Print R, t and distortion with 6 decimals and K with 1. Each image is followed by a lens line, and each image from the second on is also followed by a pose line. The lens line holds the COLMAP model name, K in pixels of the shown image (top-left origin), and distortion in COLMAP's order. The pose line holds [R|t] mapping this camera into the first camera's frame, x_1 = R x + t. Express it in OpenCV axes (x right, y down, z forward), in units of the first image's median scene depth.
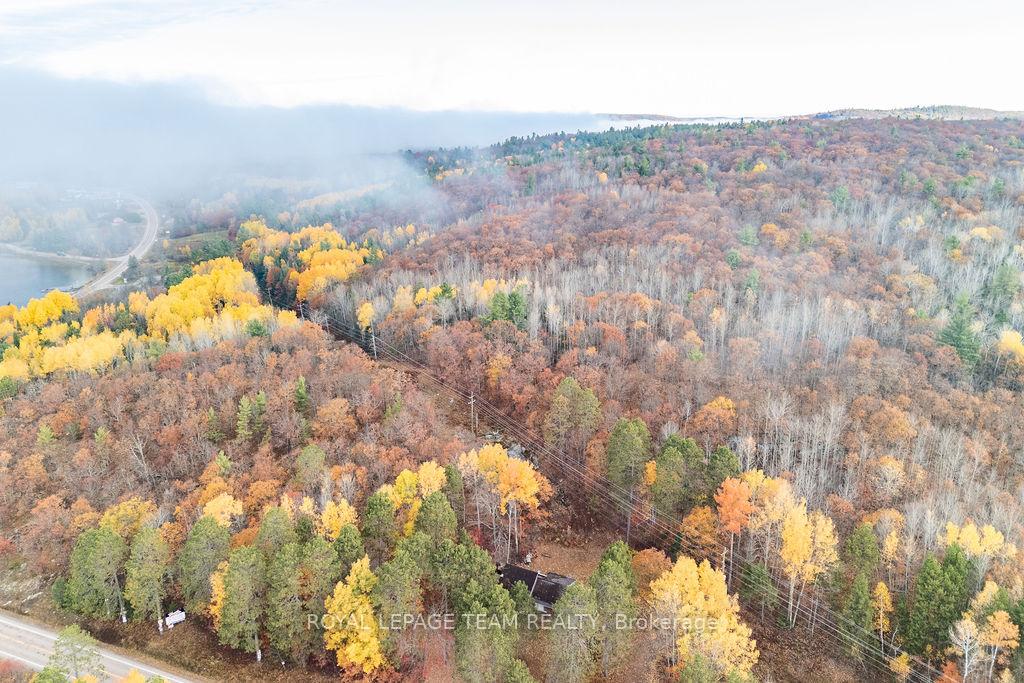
lens RADIAL K [[746.8, 0, 516.8], [0, 746.8, 331.7], [0, 0, 1]] dist [0.077809, -0.063531]
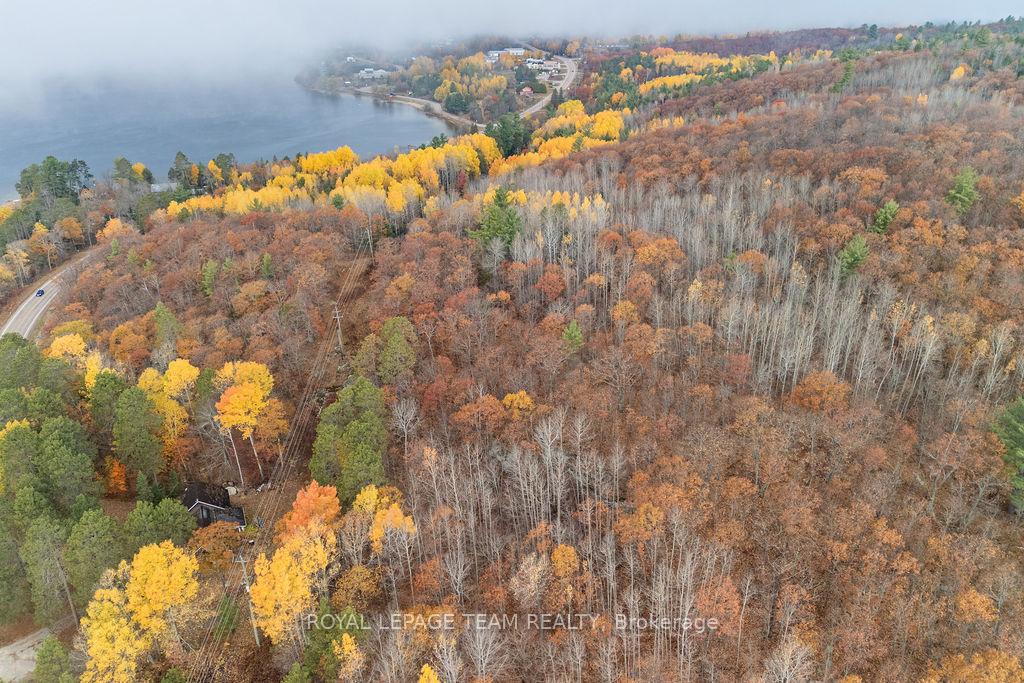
lens RADIAL K [[746.8, 0, 514.5], [0, 746.8, 336.7], [0, 0, 1]] dist [0.077809, -0.063531]
pose [[0.776139, 0.265769, -0.571817, 0.601992], [-0.172607, 0.961747, 0.212718, -0.109532], [0.606477, -0.066399, 0.792324, 0.364055]]
